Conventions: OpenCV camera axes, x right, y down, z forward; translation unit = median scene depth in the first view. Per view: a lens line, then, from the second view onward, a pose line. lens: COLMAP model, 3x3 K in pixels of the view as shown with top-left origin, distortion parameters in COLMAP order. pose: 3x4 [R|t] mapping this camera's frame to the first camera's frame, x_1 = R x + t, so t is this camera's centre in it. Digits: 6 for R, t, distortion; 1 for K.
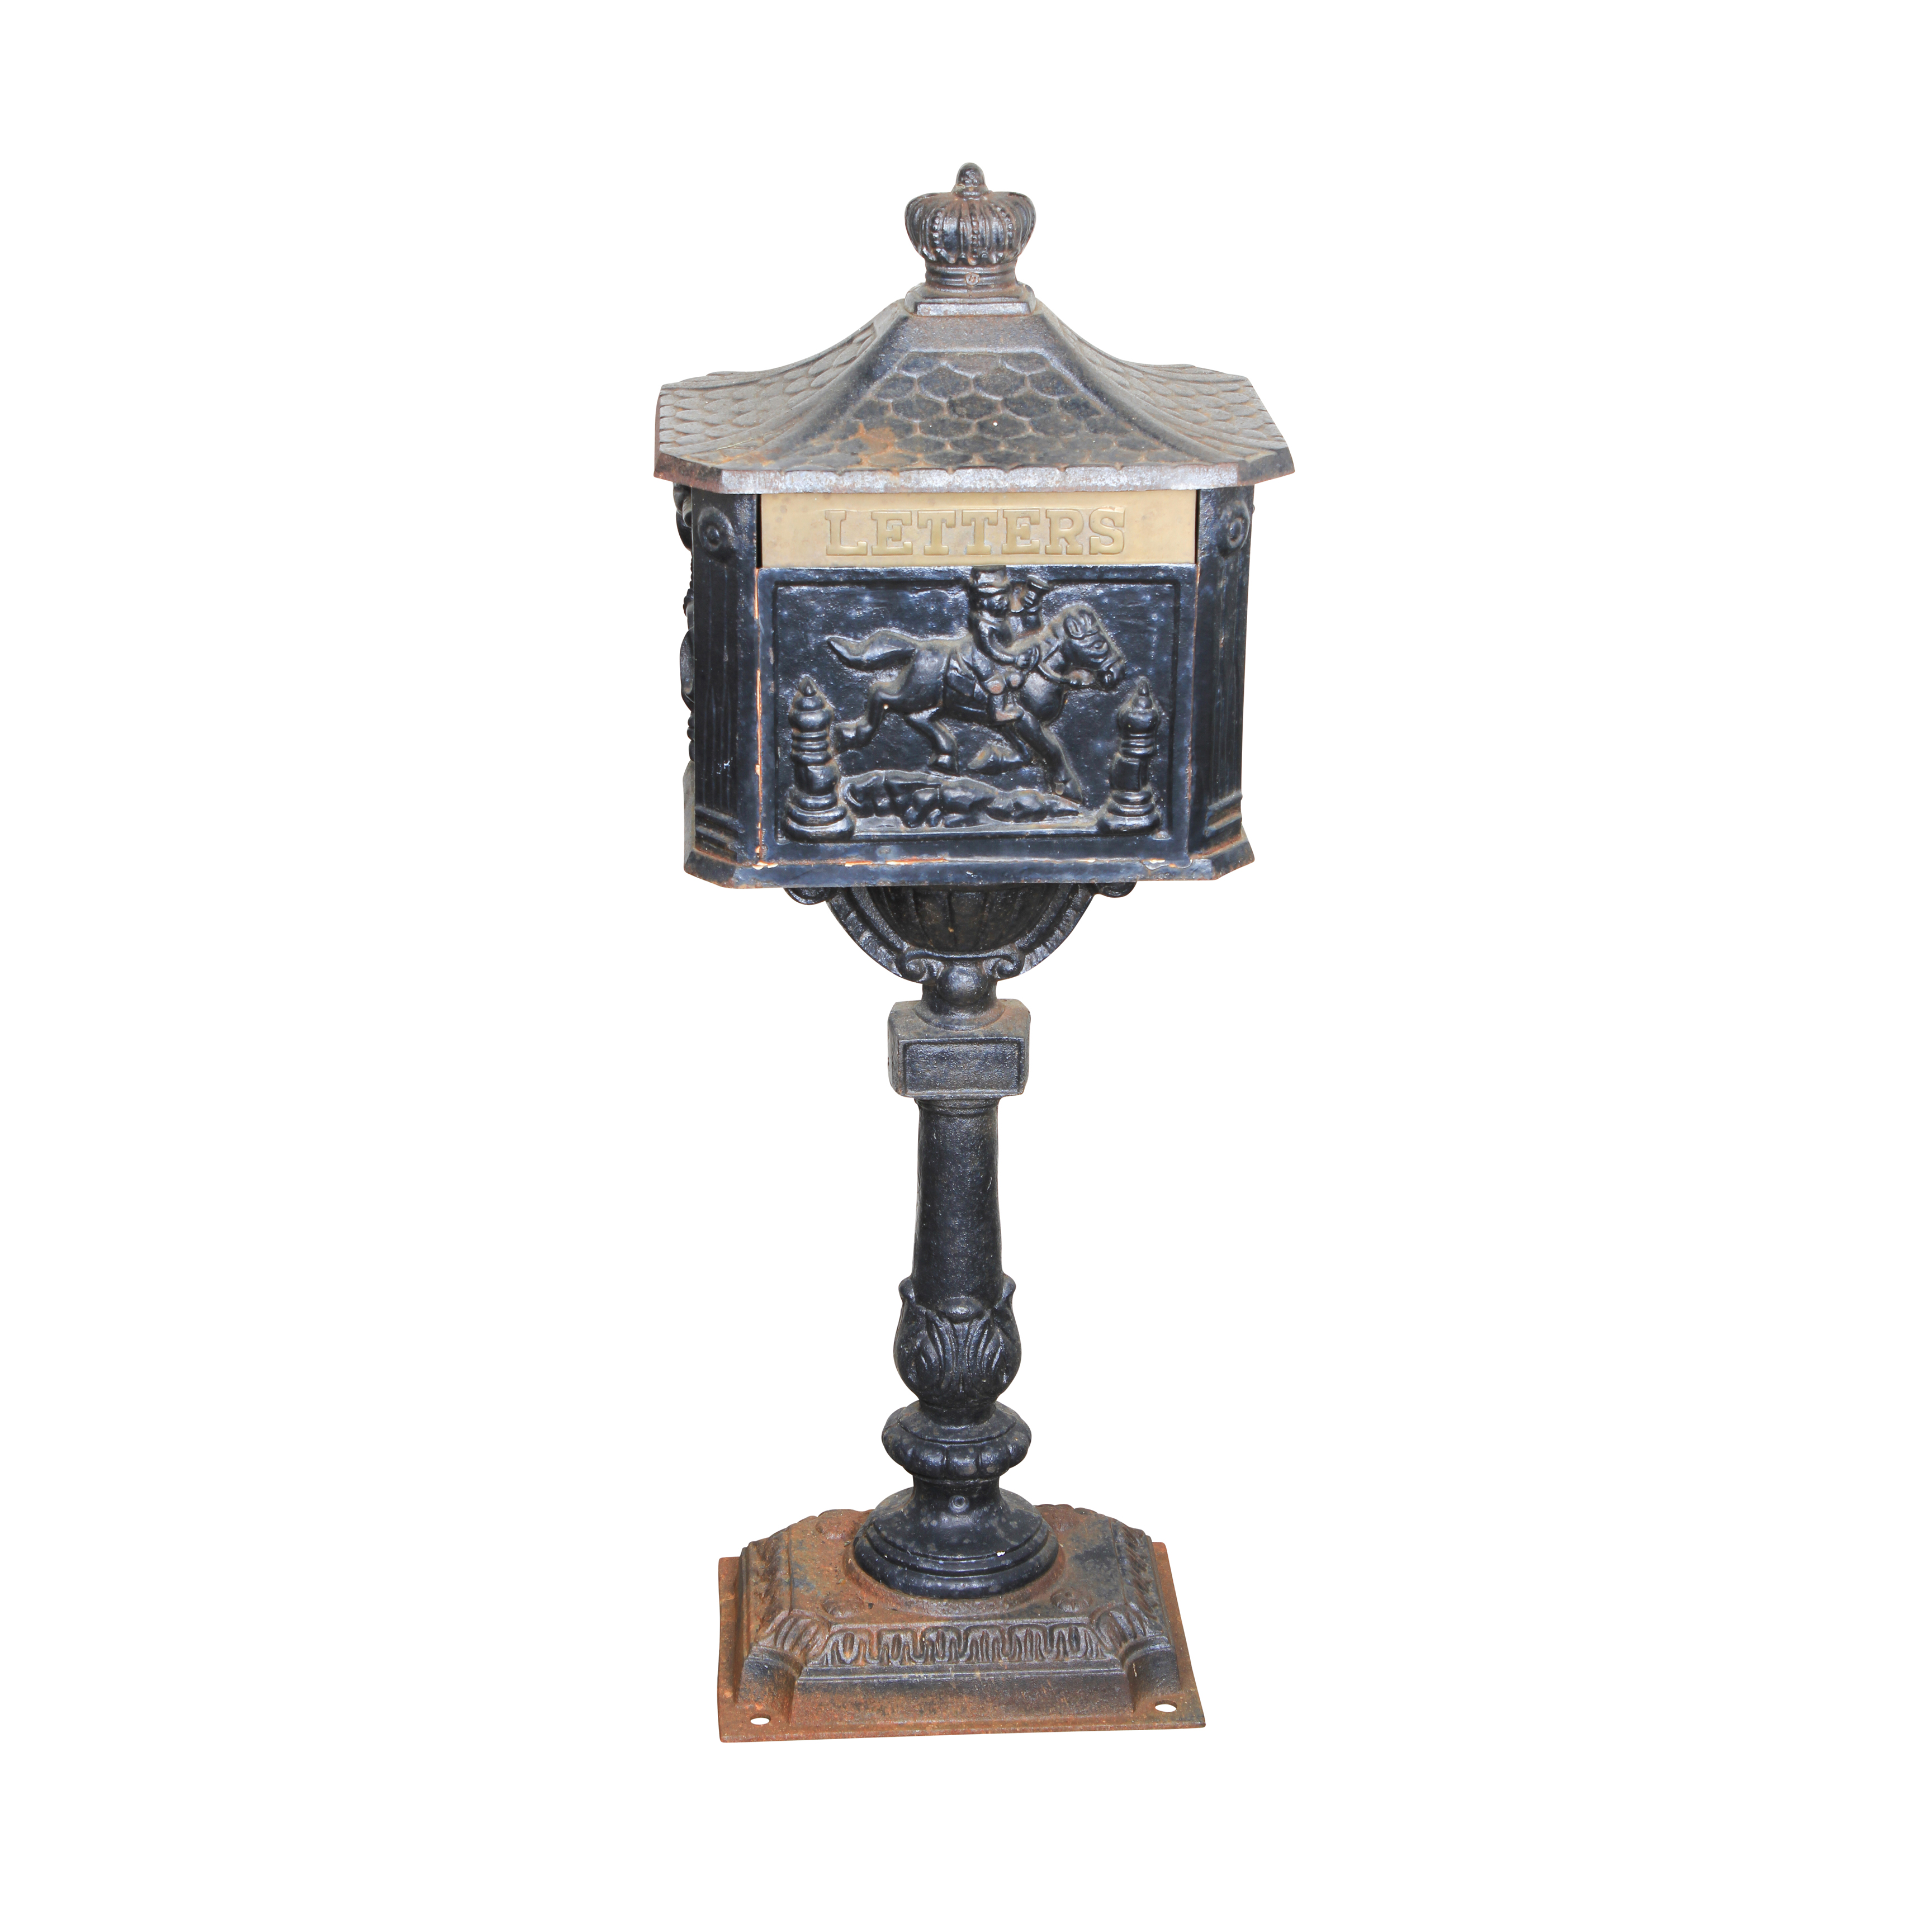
lens RADIAL K [[3755.8, 0, 966.0], [0, 3755.8, 966.0], [0, 0, 1]] dist [0.019937, 0.136304]
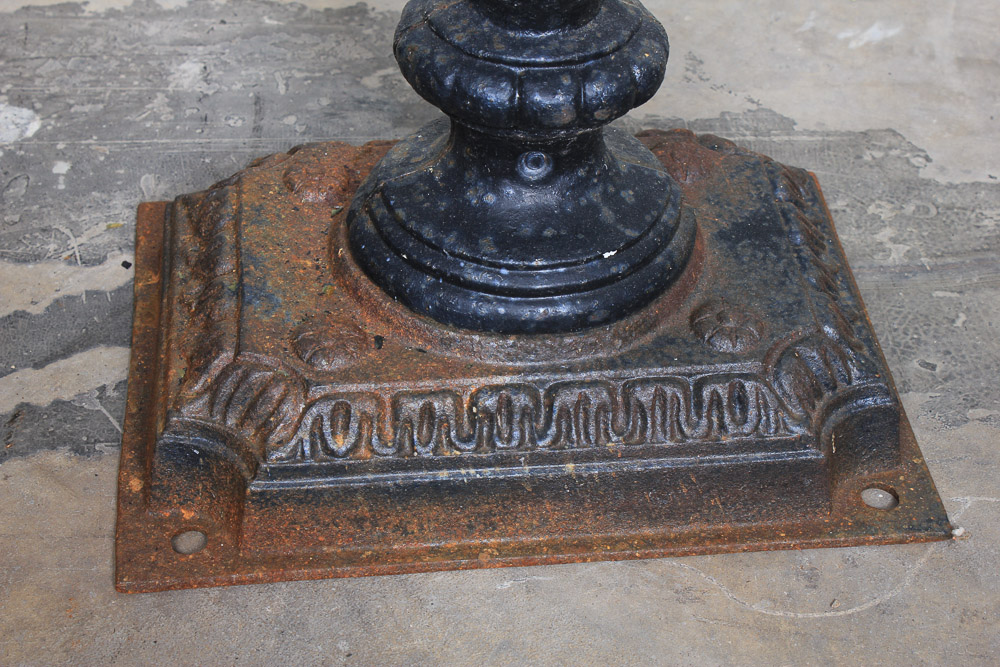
lens RADIAL K [[1829.9, 0, 500.0], [0, 1829.9, 333.5], [0, 0, 1]] dist [-0.006654, -0.012724]
pose [[0.998730, -0.009147, 0.049542, -0.023280], [-0.008849, 0.936240, 0.351250, 0.080073], [-0.049596, -0.351243, 0.934970, 0.829751]]
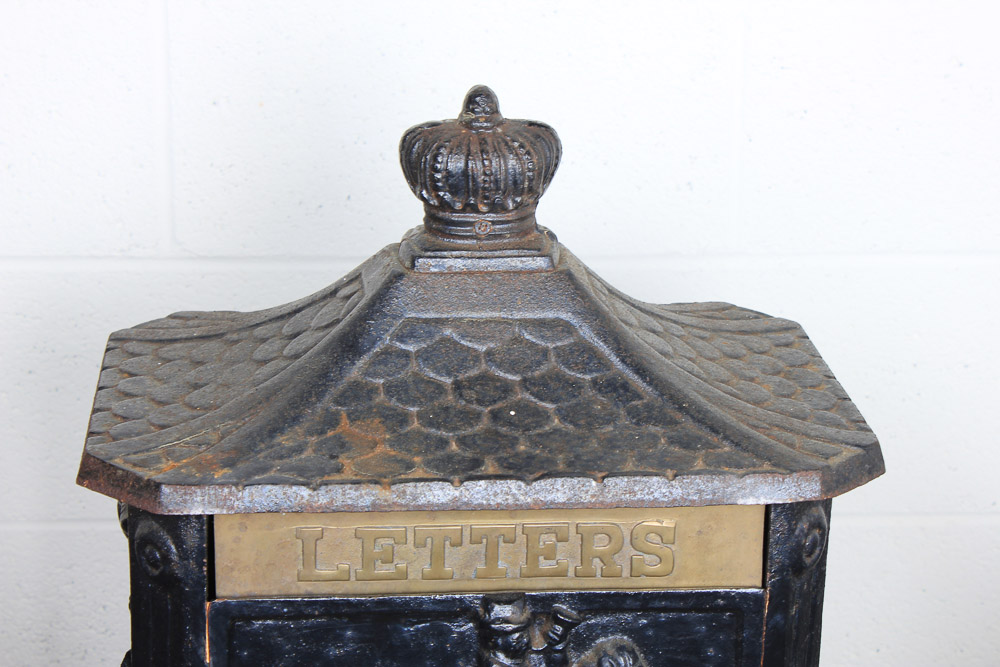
lens RADIAL K [[2337.7, 0, 500.0], [0, 2337.7, 333.5], [0, 0, 1]] dist [0.046041, 0.390467]
pose [[0.999696, 0.003593, 0.024385, -0.006804], [-0.002027, 0.997951, -0.063954, -0.126550], [-0.024565, 0.063885, 0.997655, 0.493932]]
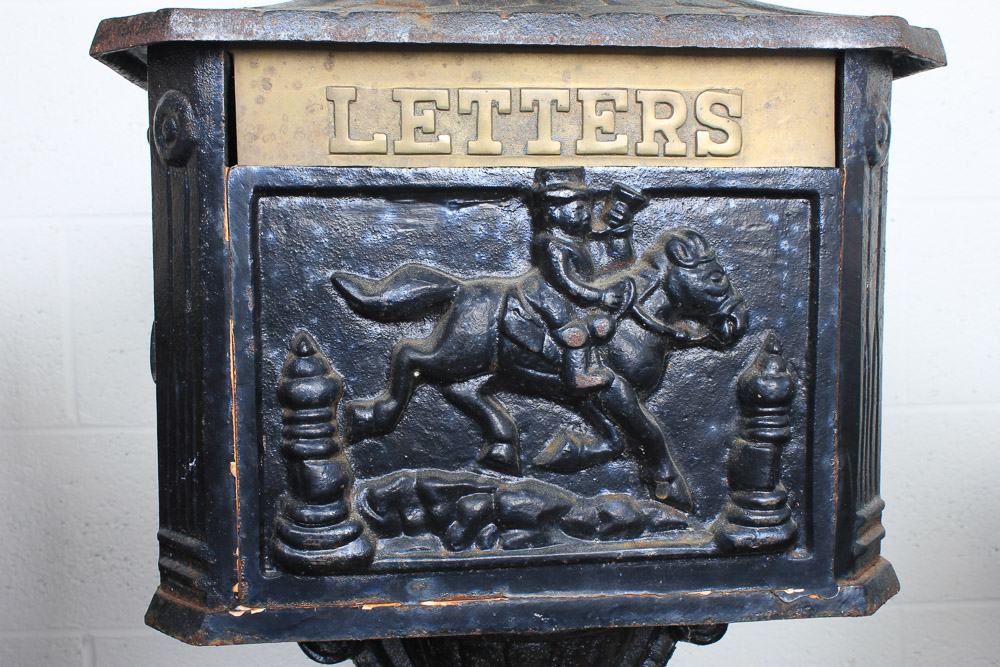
lens RADIAL K [[1149.4, 0, 500.0], [0, 1149.4, 333.5], [0, 0, 1]] dist [-0.084909, 0.020338]
pose [[0.999361, -0.018959, 0.030299, -0.011974], [0.026653, 0.960119, -0.278317, -0.015993], [-0.023814, 0.278947, 0.960011, 0.781824]]
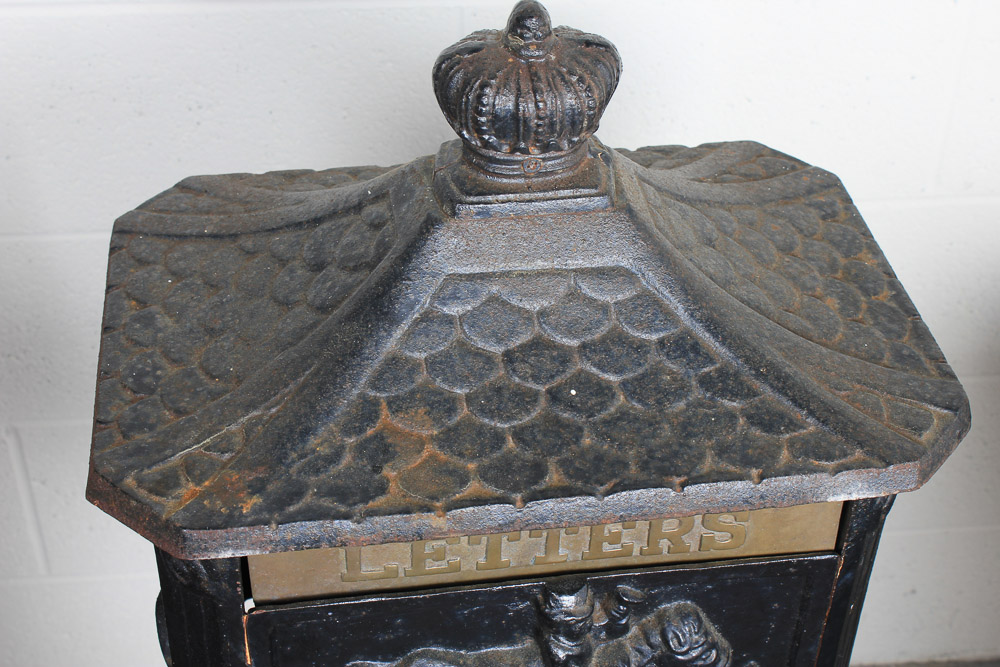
lens RADIAL K [[1522.5, 0, 500.0], [0, 1522.5, 333.5], [0, 0, 1]] dist [-0.044825, 0.087393]
pose [[0.996907, -0.034983, 0.070375, -0.025117], [0.013449, 0.958193, 0.285806, -0.231649], [-0.077431, -0.283976, 0.955700, 0.714541]]
